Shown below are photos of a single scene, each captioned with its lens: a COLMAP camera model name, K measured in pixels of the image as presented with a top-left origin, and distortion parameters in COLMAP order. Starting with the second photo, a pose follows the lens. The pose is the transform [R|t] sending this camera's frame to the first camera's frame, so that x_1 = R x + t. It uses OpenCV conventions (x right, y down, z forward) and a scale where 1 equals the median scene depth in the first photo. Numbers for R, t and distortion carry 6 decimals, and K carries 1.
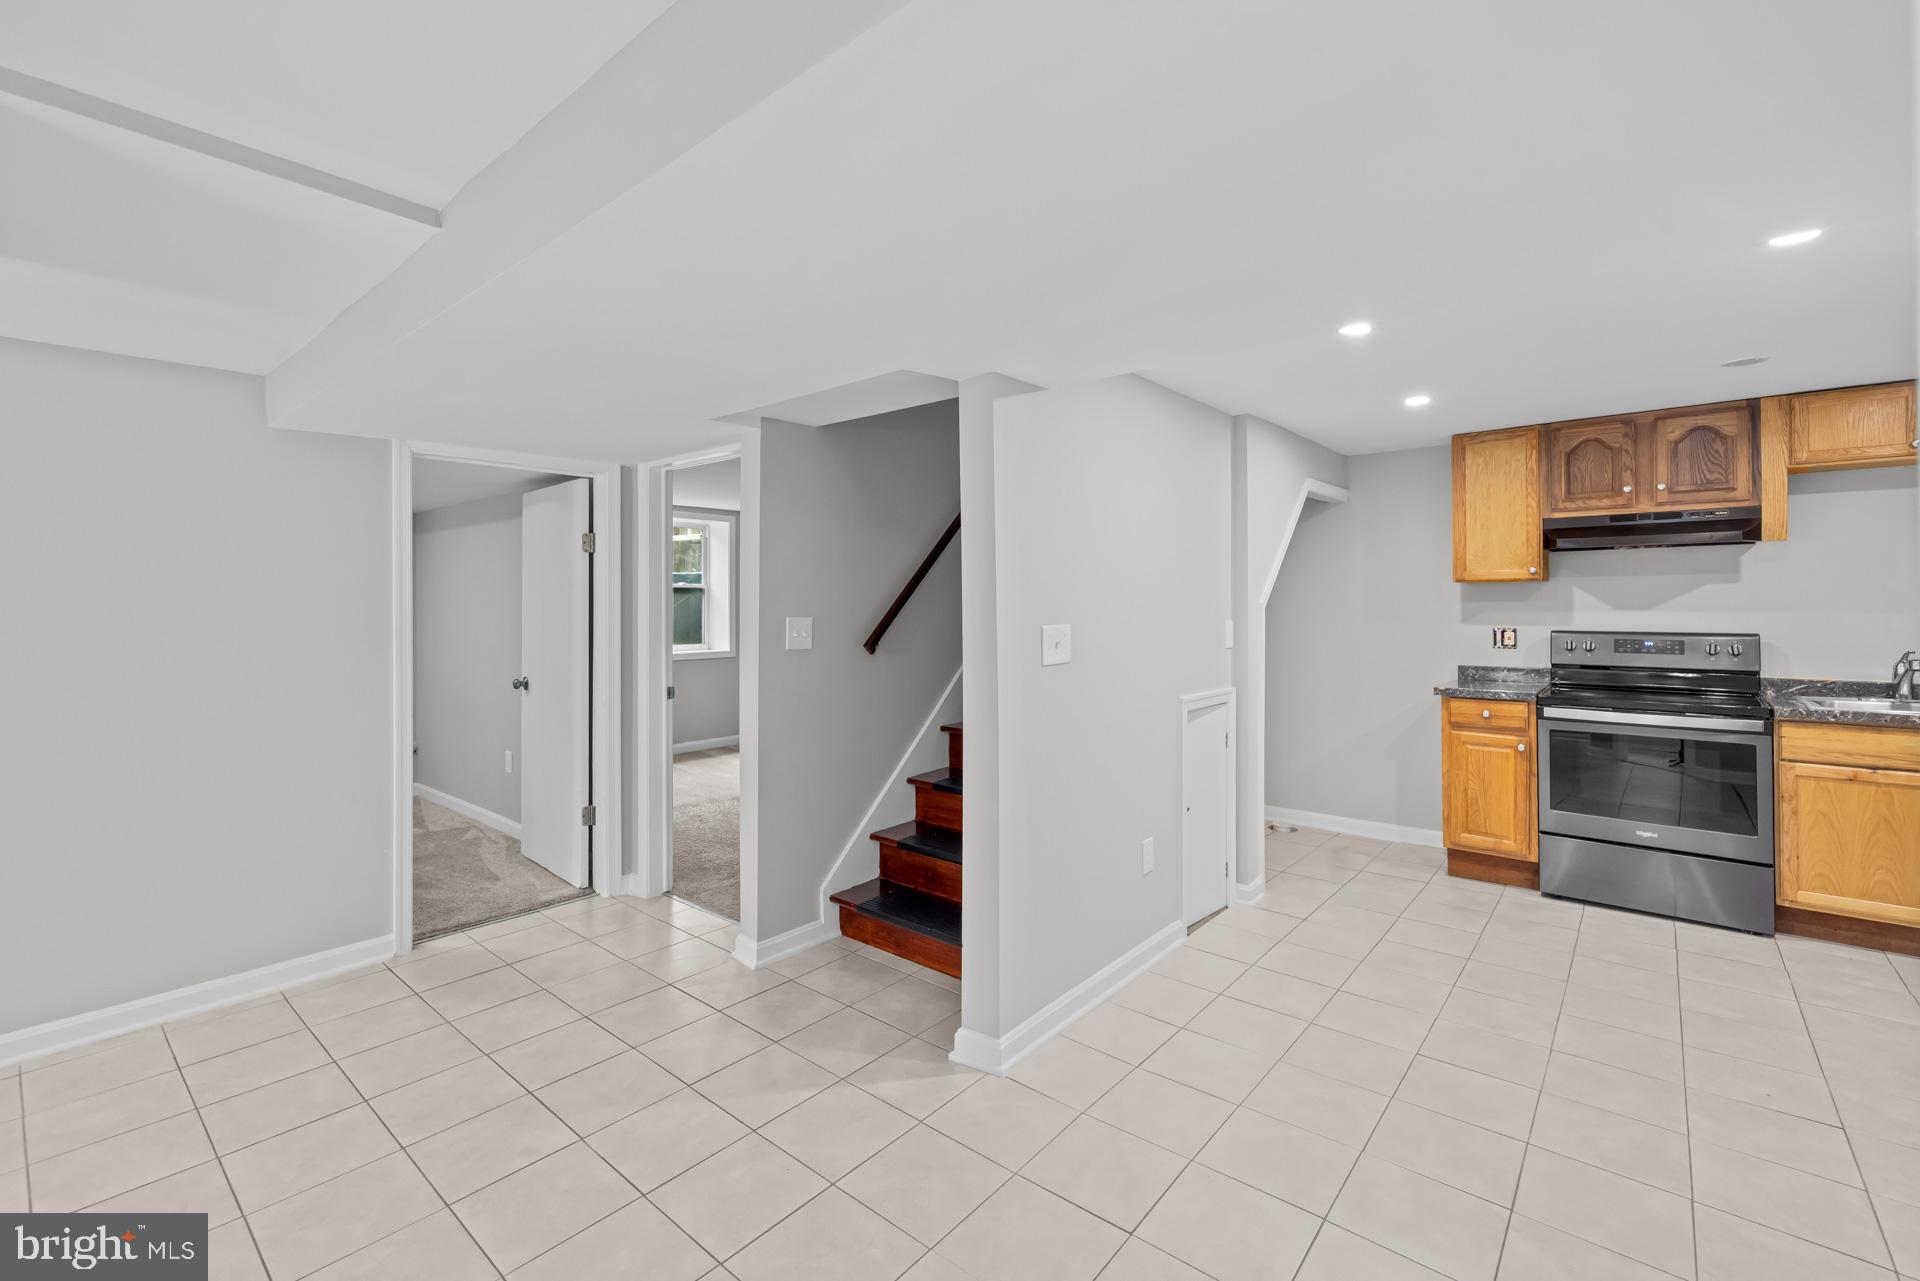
lens RADIAL K [[801.8, 0, 965.2], [0, 801.8, 597.6], [0, 0, 1]] dist [0.000428, 0.000186]
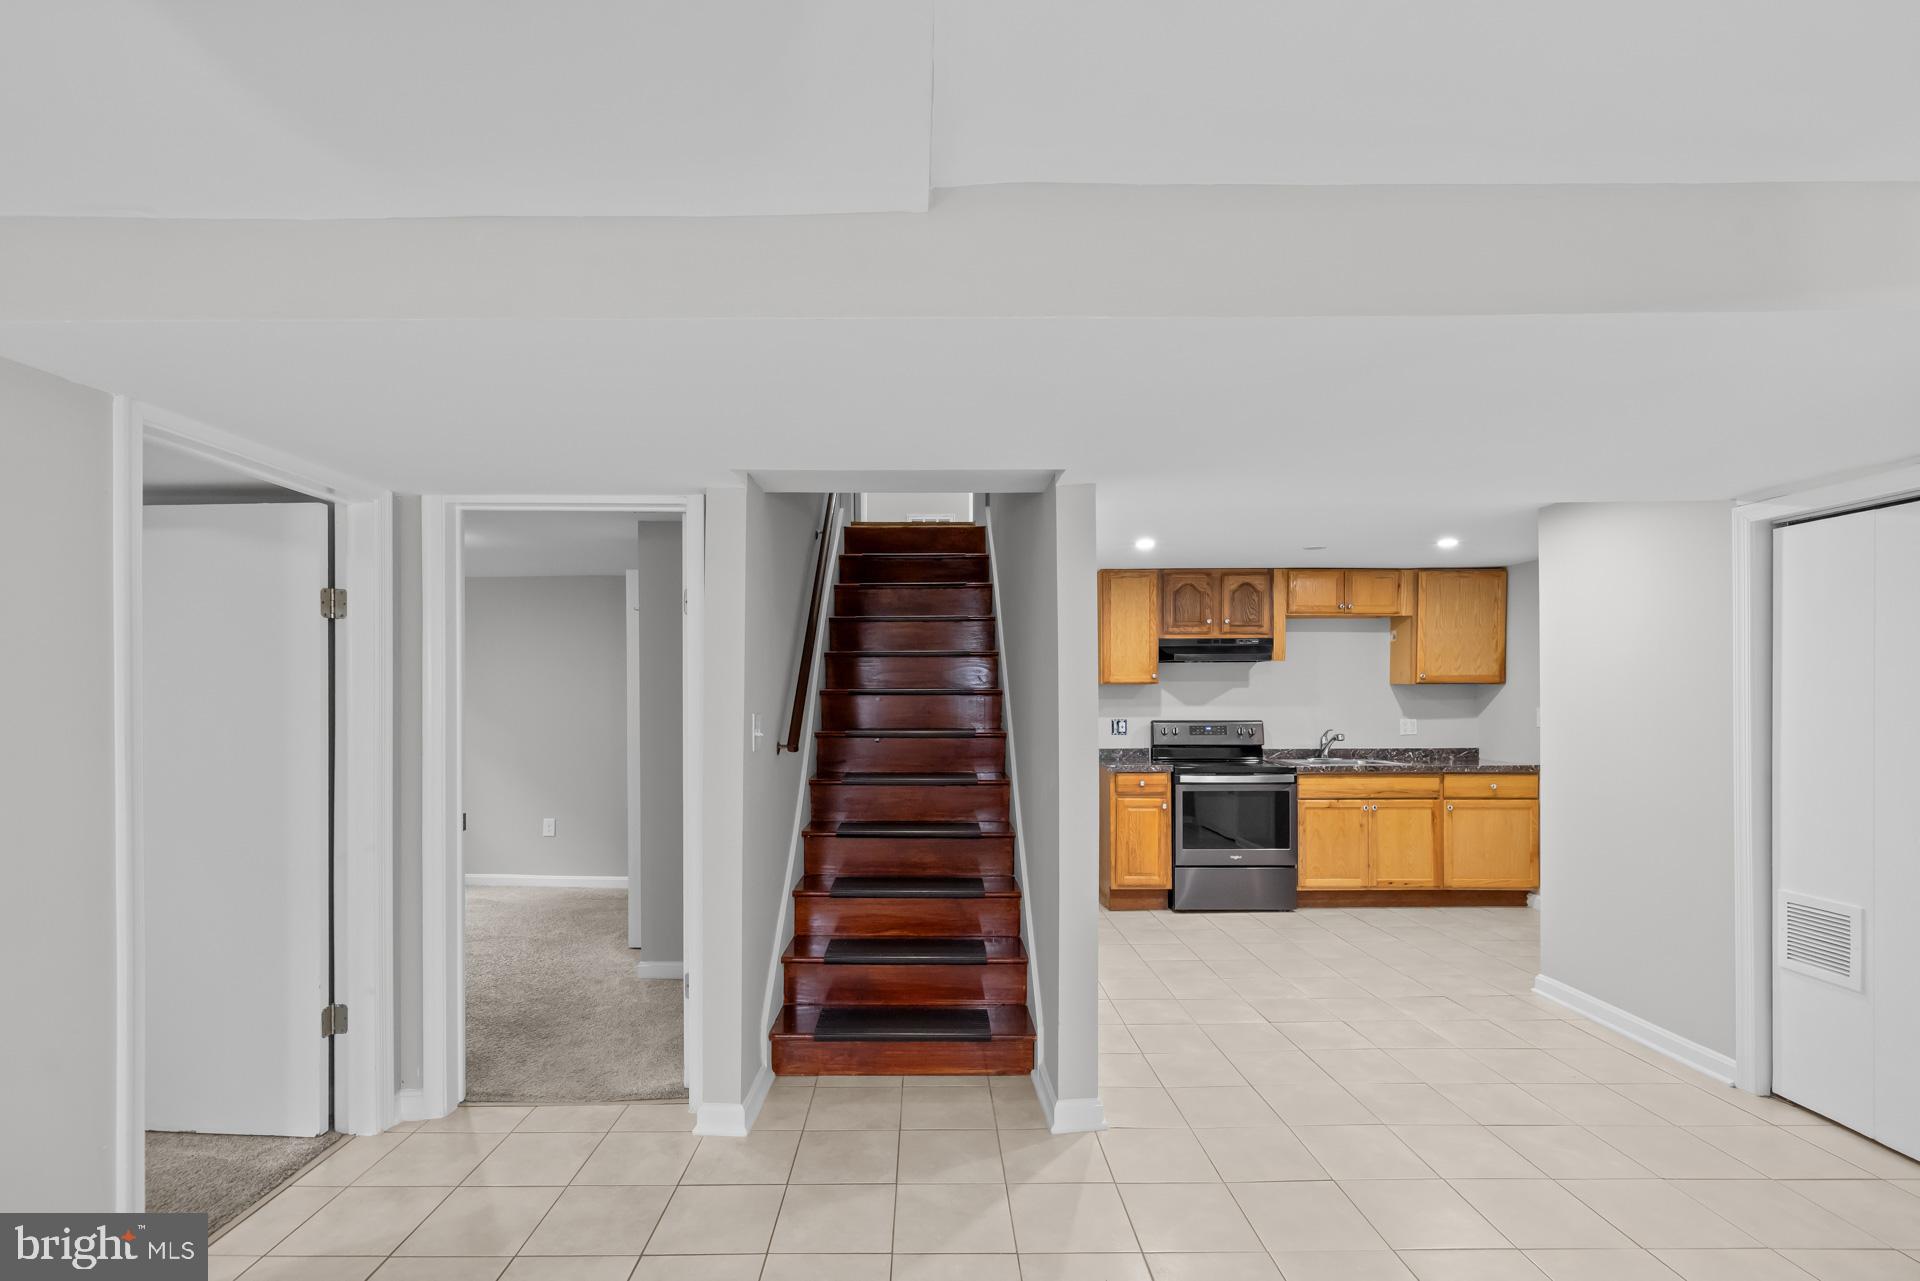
lens RADIAL K [[835.2, 0, 914.1], [0, 835.2, 700.9], [0, 0, 1]] dist [0.001706, 0.000098]
pose [[0.774653, 0.002643, 0.632381, -0.534034], [-0.006145, 0.999976, 0.003347, 0.005848], [-0.632357, -0.006479, 0.774650, 0.172767]]
